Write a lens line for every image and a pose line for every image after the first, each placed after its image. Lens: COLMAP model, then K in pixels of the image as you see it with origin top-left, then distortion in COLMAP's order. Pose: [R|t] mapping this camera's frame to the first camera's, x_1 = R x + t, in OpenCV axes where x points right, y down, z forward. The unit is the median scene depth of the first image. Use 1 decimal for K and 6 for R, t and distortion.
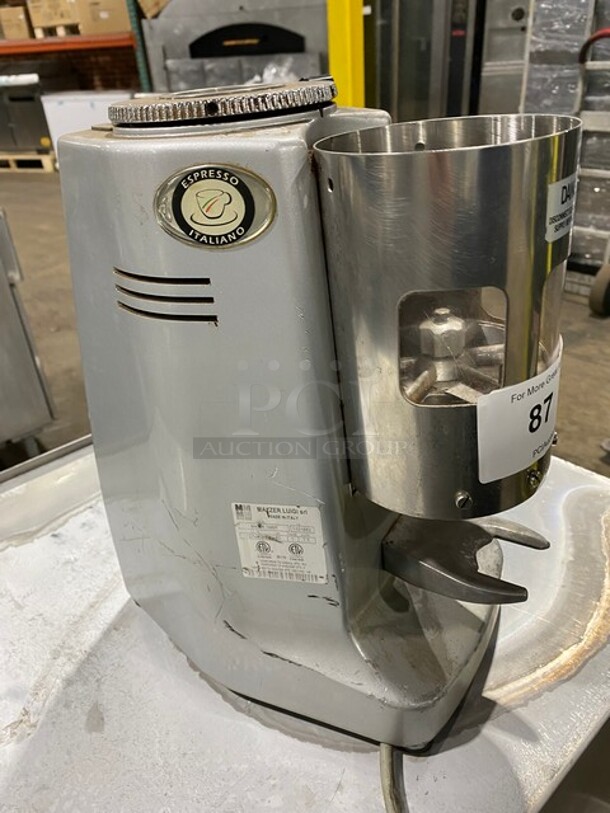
lens RADIAL K [[626.6, 0, 305.0], [0, 626.6, 406.5], [0, 0, 1]] dist [0.009087, 0.007282]
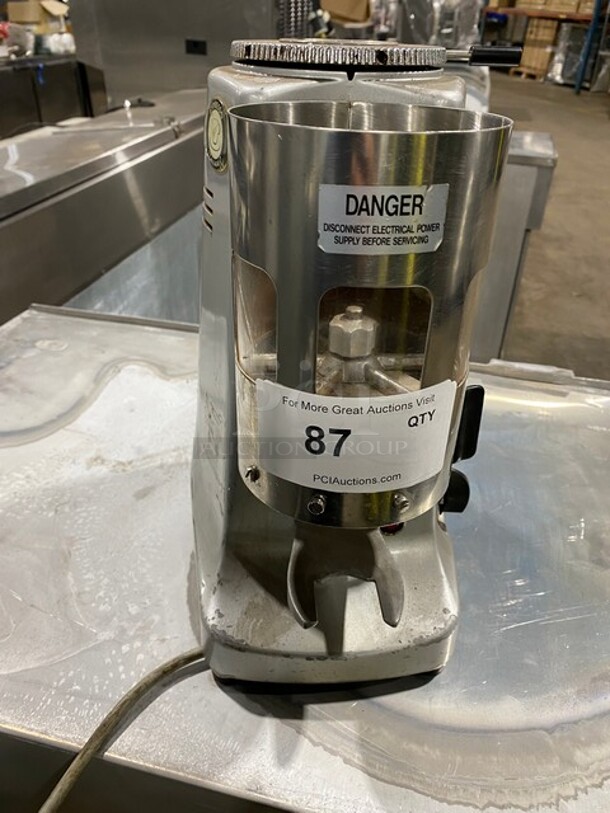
lens RADIAL K [[626.6, 0, 305.0], [0, 626.6, 406.5], [0, 0, 1]] dist [0.009087, 0.007282]
pose [[0.567052, 0.502977, -0.652278, 0.676979], [-0.463705, 0.849430, 0.251885, -0.175242], [0.680756, 0.159633, 0.714904, 0.234051]]
